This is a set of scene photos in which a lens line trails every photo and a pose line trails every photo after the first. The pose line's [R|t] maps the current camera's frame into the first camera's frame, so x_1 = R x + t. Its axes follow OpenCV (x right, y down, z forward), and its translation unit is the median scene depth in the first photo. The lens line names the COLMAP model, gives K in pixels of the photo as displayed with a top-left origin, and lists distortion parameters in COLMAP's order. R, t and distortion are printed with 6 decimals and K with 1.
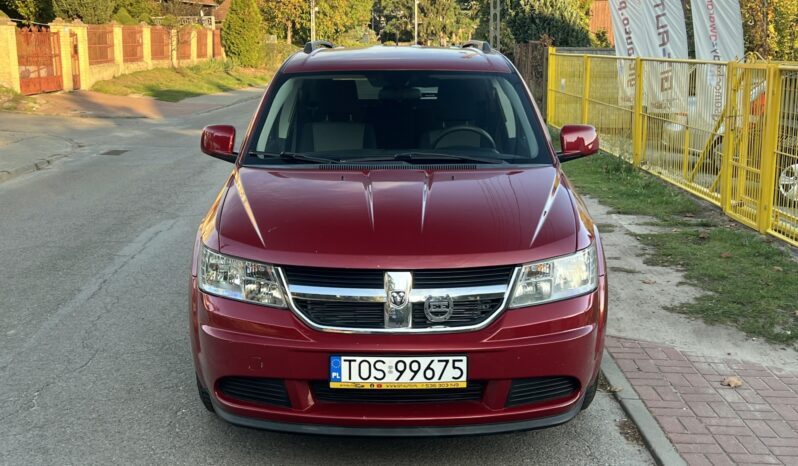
lens RADIAL K [[959.3, 0, 401.1], [0, 959.3, 235.3], [0, 0, 1]] dist [0.181837, -0.508997]
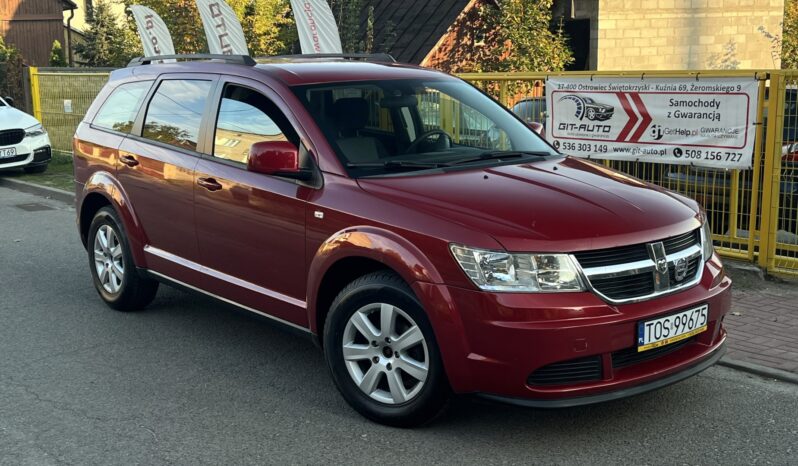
lens RADIAL K [[959.3, 0, 401.1], [0, 959.3, 235.3], [0, 0, 1]] dist [0.181837, -0.508997]
pose [[0.769016, -0.123092, 0.627266, -0.963691], [0.137826, 0.990133, 0.025328, -0.042268], [-0.624195, 0.066976, 0.778393, 0.282408]]
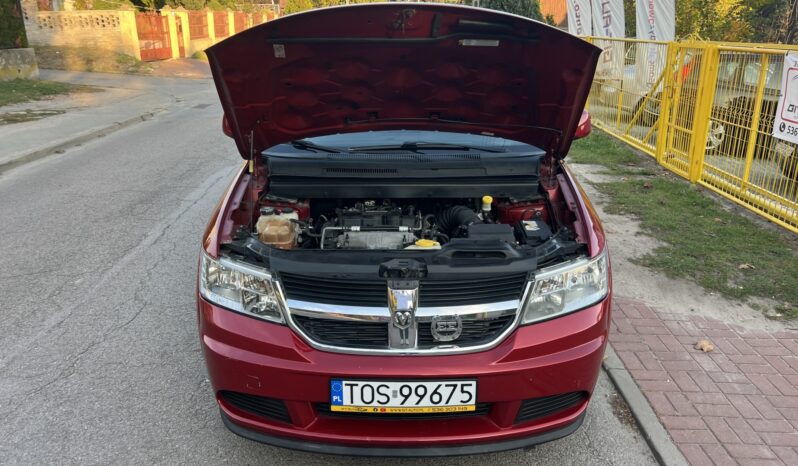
lens RADIAL K [[622.9, 0, 403.8], [0, 622.9, 238.5], [0, 0, 1]] dist [0.046979, -0.052841]
pose [[0.999974, 0.002292, -0.006805, 0.001420], [-0.001347, 0.990745, 0.135733, -0.091912], [0.007053, -0.135720, 0.990722, 0.410038]]
